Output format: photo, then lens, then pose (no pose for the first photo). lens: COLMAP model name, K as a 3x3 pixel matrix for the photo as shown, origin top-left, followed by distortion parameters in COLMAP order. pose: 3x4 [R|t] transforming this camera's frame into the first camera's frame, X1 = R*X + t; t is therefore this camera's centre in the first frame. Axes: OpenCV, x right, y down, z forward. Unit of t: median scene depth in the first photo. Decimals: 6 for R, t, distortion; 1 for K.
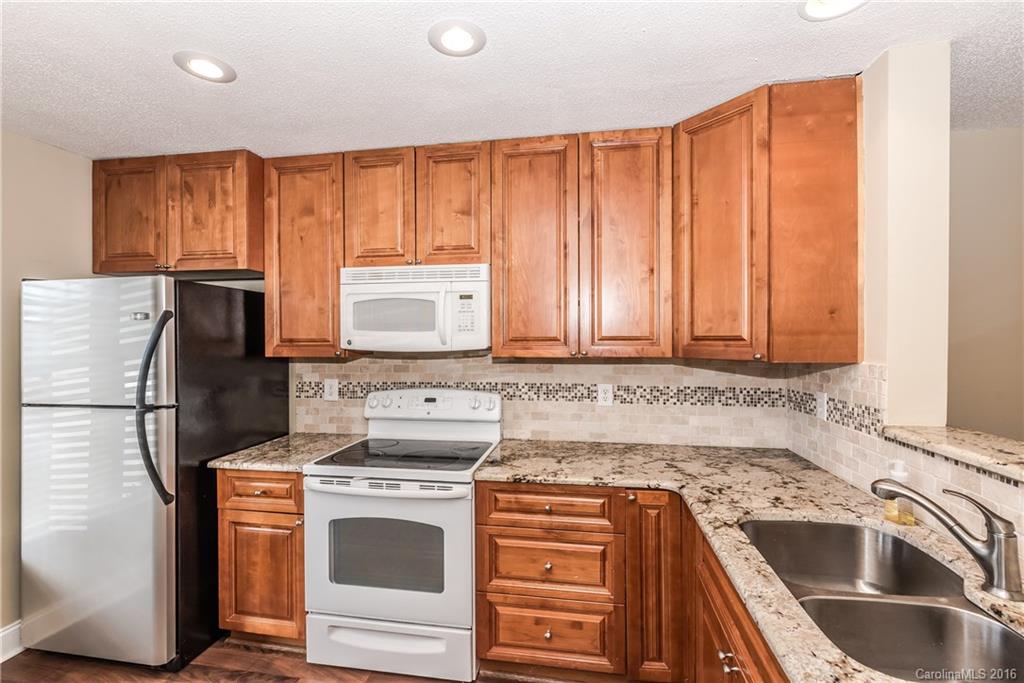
lens RADIAL K [[445.1, 0, 512.0], [0, 445.1, 341.5], [0, 0, 1]] dist [0.000397, -0.000638]
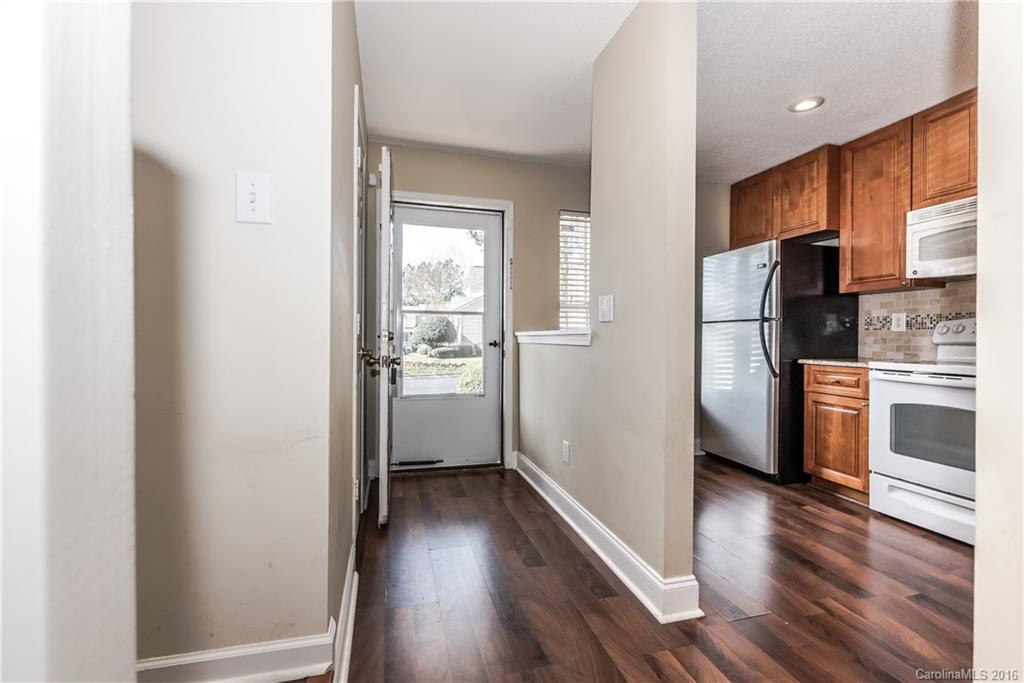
lens RADIAL K [[447.7, 0, 524.2], [0, 447.7, 339.3], [0, 0, 1]] dist [-0.000988, -0.000318]
pose [[0.445700, 0.009961, -0.895127, 0.244779], [-0.013037, 0.999904, 0.004636, 0.188801], [0.895088, 0.009603, 0.445787, -0.476342]]
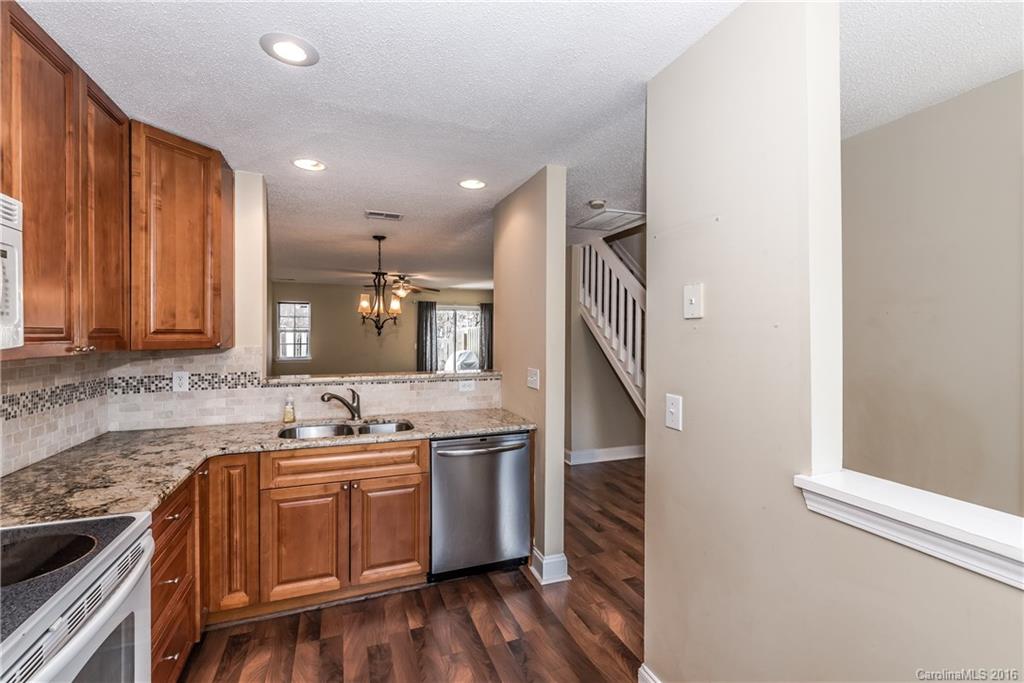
lens RADIAL K [[440.4, 0, 510.0], [0, 440.4, 338.2], [0, 0, 1]] dist [0.003182, -0.000084]
pose [[-0.502808, -0.006984, 0.864370, -0.844220], [0.005153, 0.999925, 0.011077, 0.001599], [-0.864383, 0.010024, -0.502734, 0.697870]]
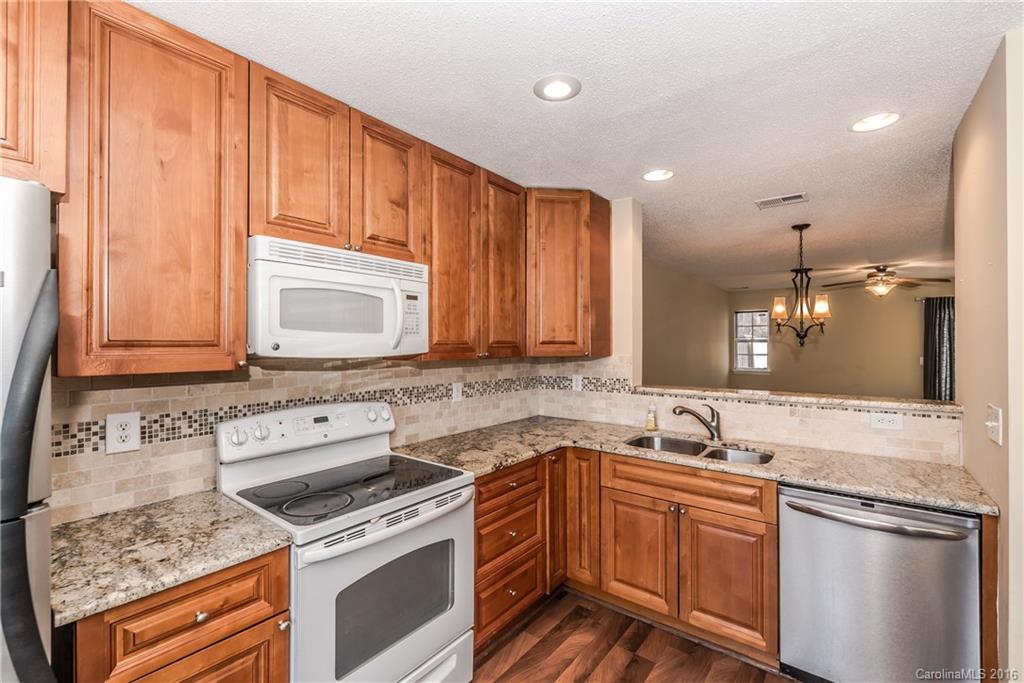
lens RADIAL K [[445.1, 0, 512.0], [0, 445.1, 341.5], [0, 0, 1]] dist [0.000397, -0.000638]
pose [[0.479373, 0.006238, 0.877589, -0.782992], [0.005498, 0.999934, -0.010110, 0.002692], [-0.877594, 0.009672, 0.479307, 0.350999]]
